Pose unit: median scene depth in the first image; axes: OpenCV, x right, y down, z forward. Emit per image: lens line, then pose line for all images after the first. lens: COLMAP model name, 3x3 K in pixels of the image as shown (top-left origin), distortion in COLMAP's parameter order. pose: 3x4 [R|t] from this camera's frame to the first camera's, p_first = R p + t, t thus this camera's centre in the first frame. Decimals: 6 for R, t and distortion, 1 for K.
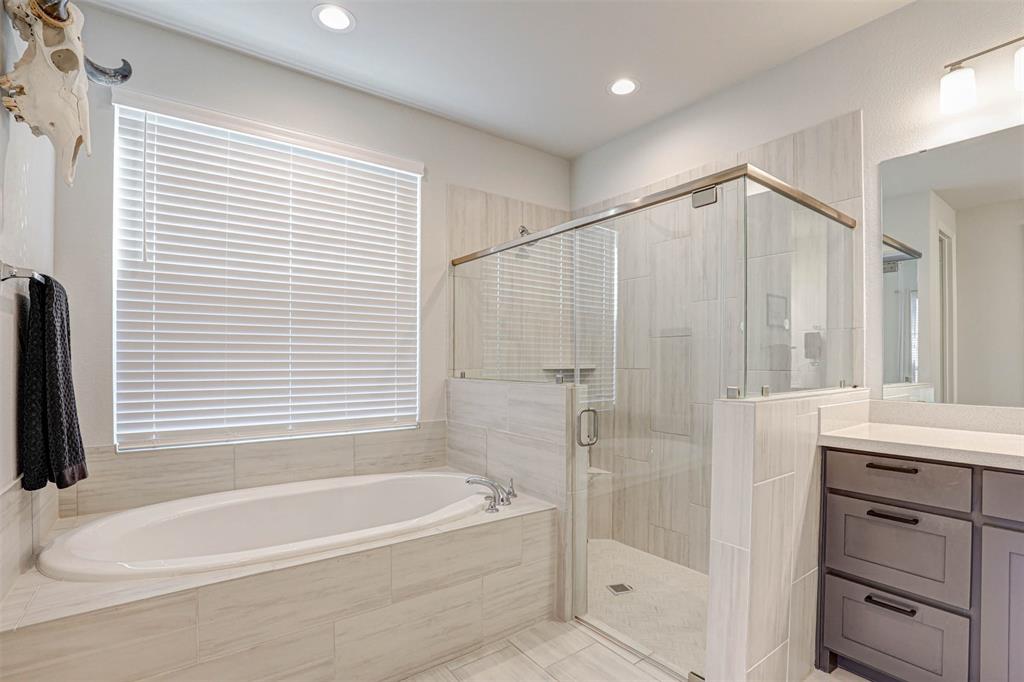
lens RADIAL K [[474.8, 0, 512.0], [0, 474.8, 357.6], [0, 0, 1]] dist [-0.035177, -0.000313]
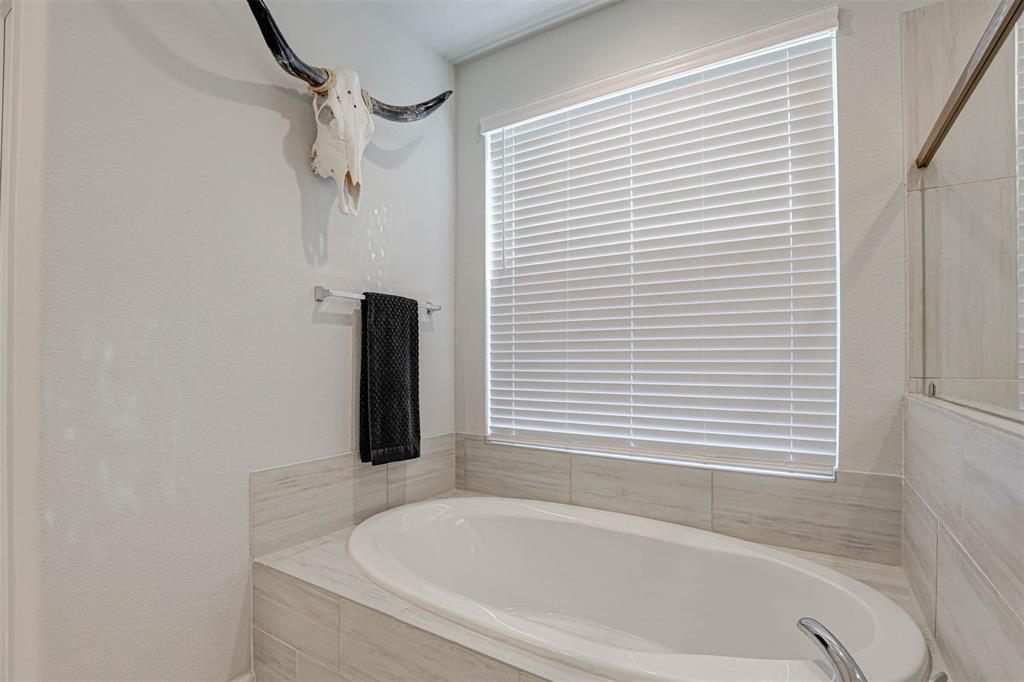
lens RADIAL K [[474.8, 0, 512.0], [0, 474.8, 357.6], [0, 0, 1]] dist [-0.035177, -0.000313]
pose [[0.378867, -0.005419, -0.925435, 0.179403], [0.007179, 0.999970, -0.002917, 0.002379], [0.925423, -0.005539, 0.378894, 0.478288]]
